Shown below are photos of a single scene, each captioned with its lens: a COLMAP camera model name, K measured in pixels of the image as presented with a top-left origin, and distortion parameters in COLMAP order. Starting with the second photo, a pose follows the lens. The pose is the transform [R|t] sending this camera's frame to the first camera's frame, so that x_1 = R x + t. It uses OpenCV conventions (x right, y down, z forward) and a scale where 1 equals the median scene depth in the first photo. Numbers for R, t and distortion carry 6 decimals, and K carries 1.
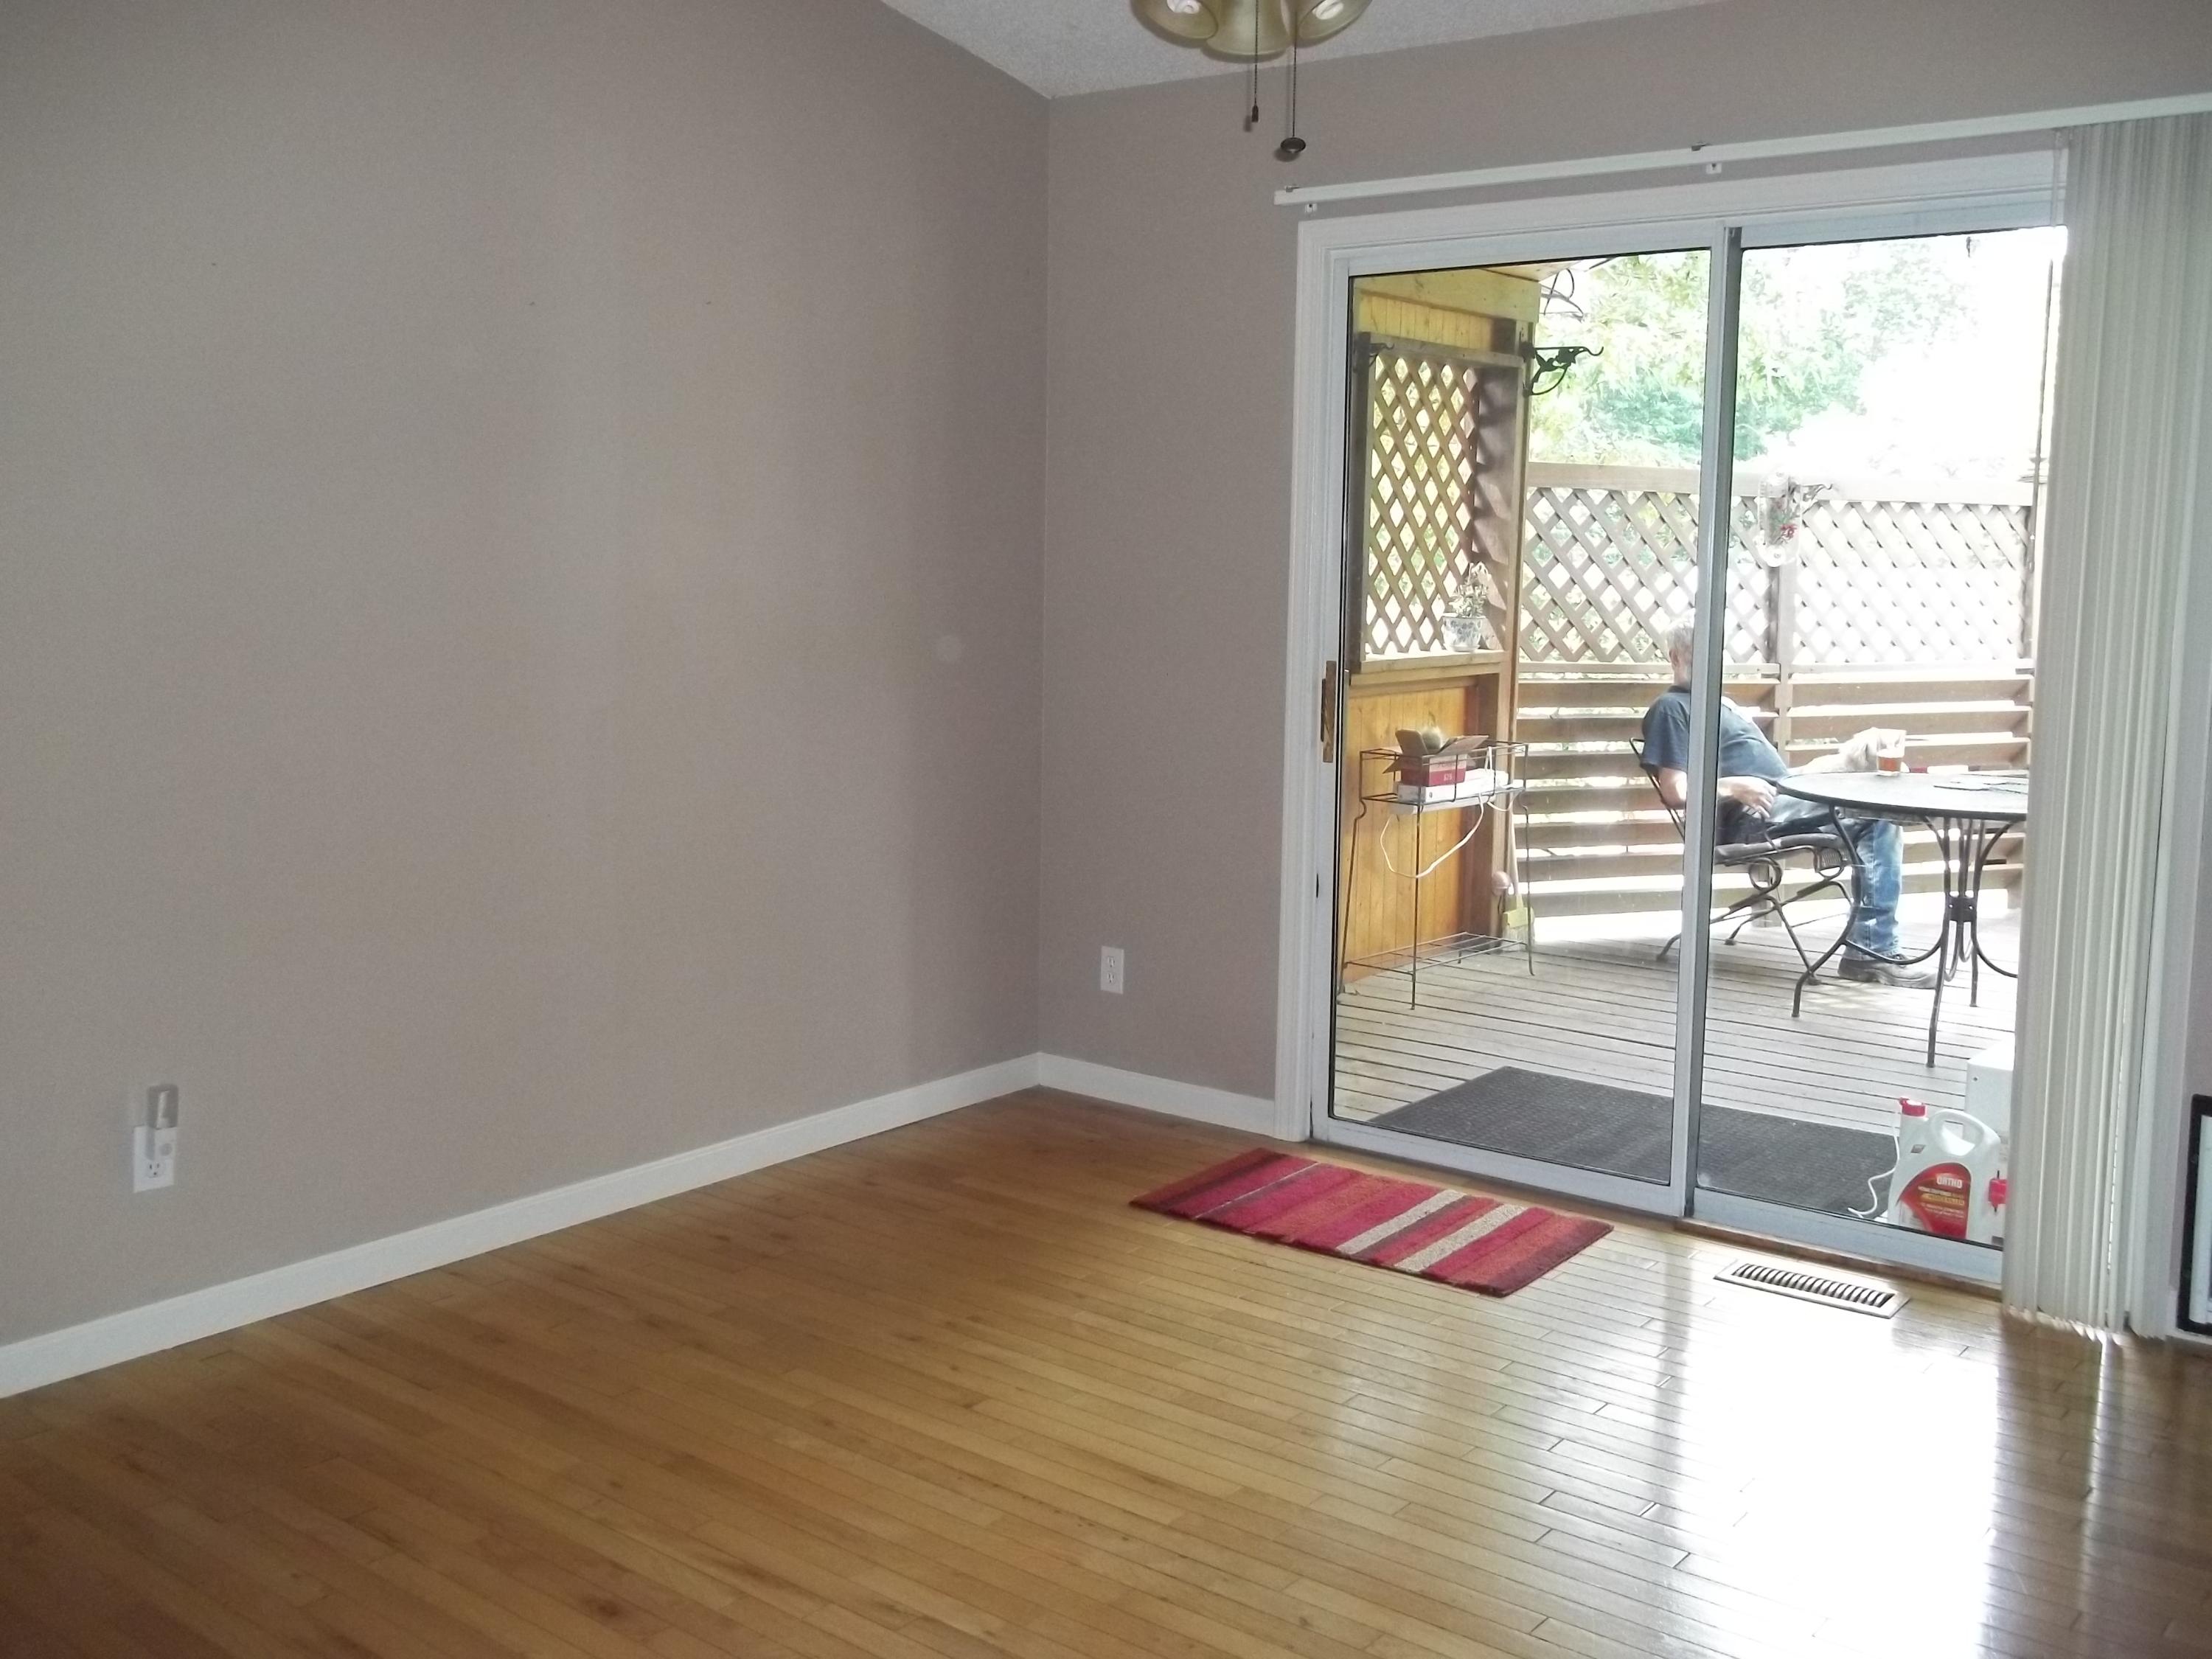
lens RADIAL K [[2107.4, 0, 1105.5], [0, 2107.4, 836.7], [0, 0, 1]] dist [-0.004189, 0.000000]
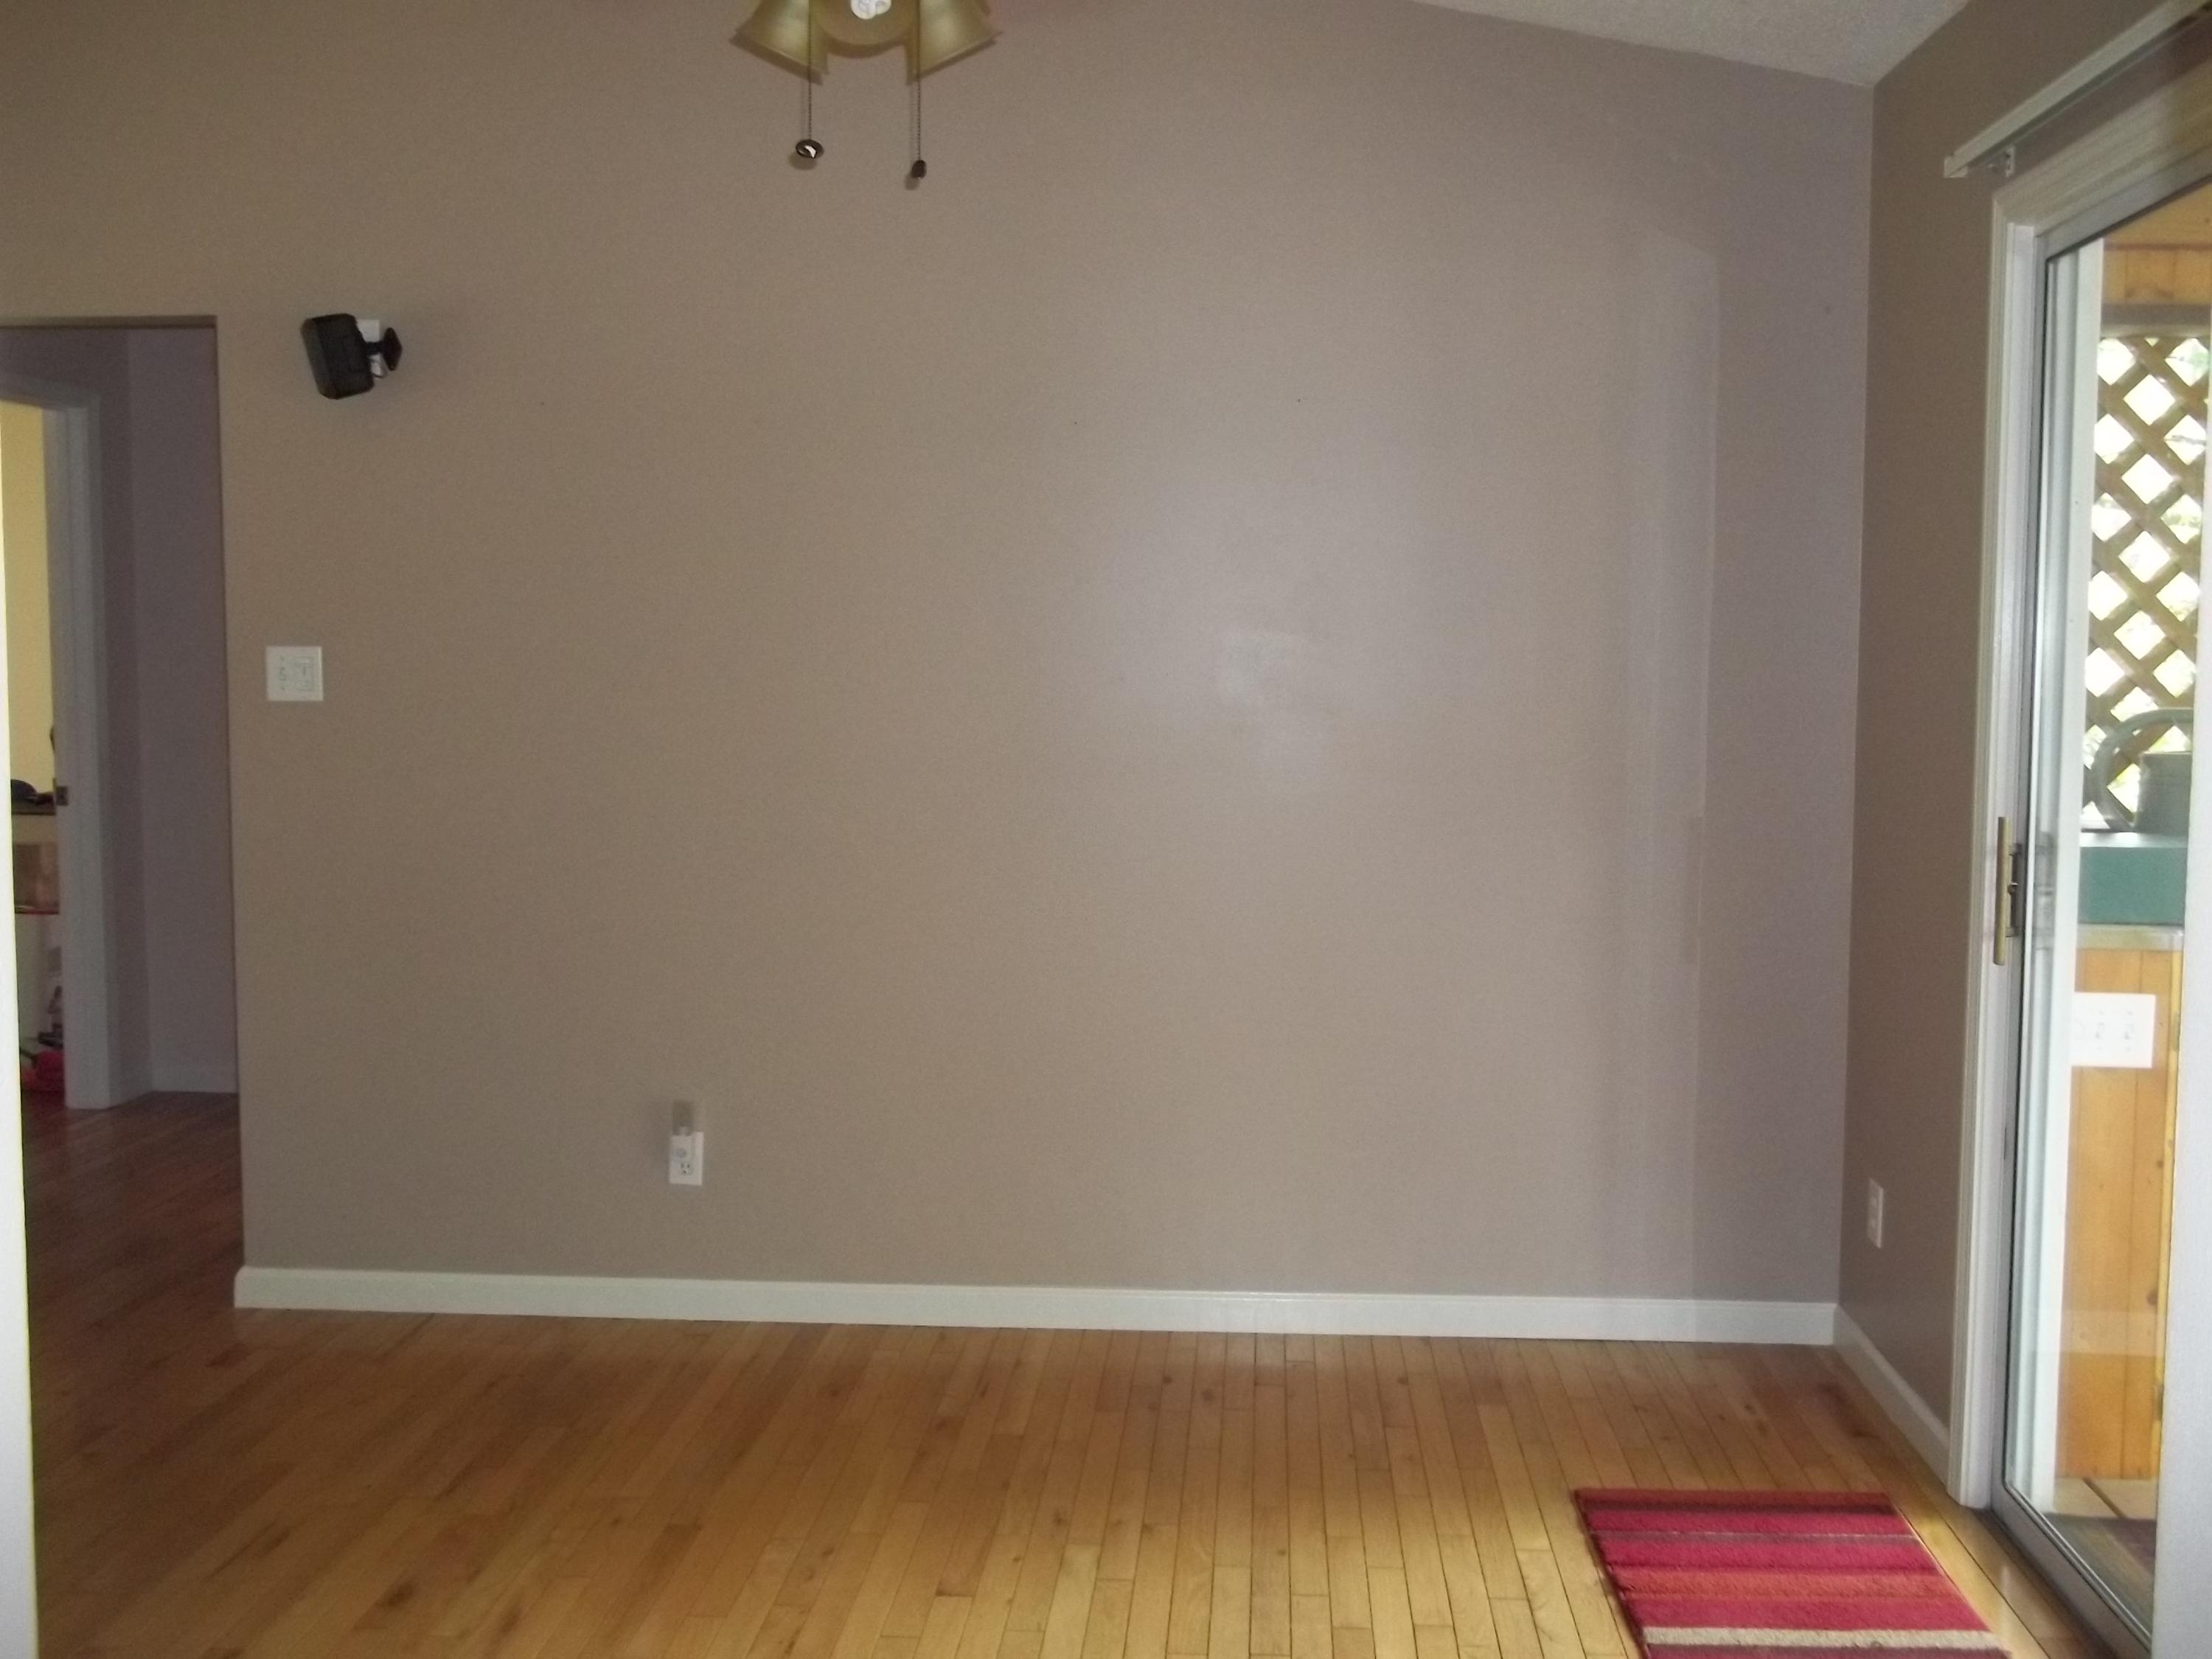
lens RADIAL K [[2107.4, 0, 1108.9], [0, 2107.4, 816.6], [0, 0, 1]] dist [-0.004189, 0.000000]
pose [[0.562524, 0.055479, -0.824918, 0.623039], [-0.108039, 0.994123, -0.006814, -0.059534], [0.819692, 0.092956, 0.565212, 0.442631]]
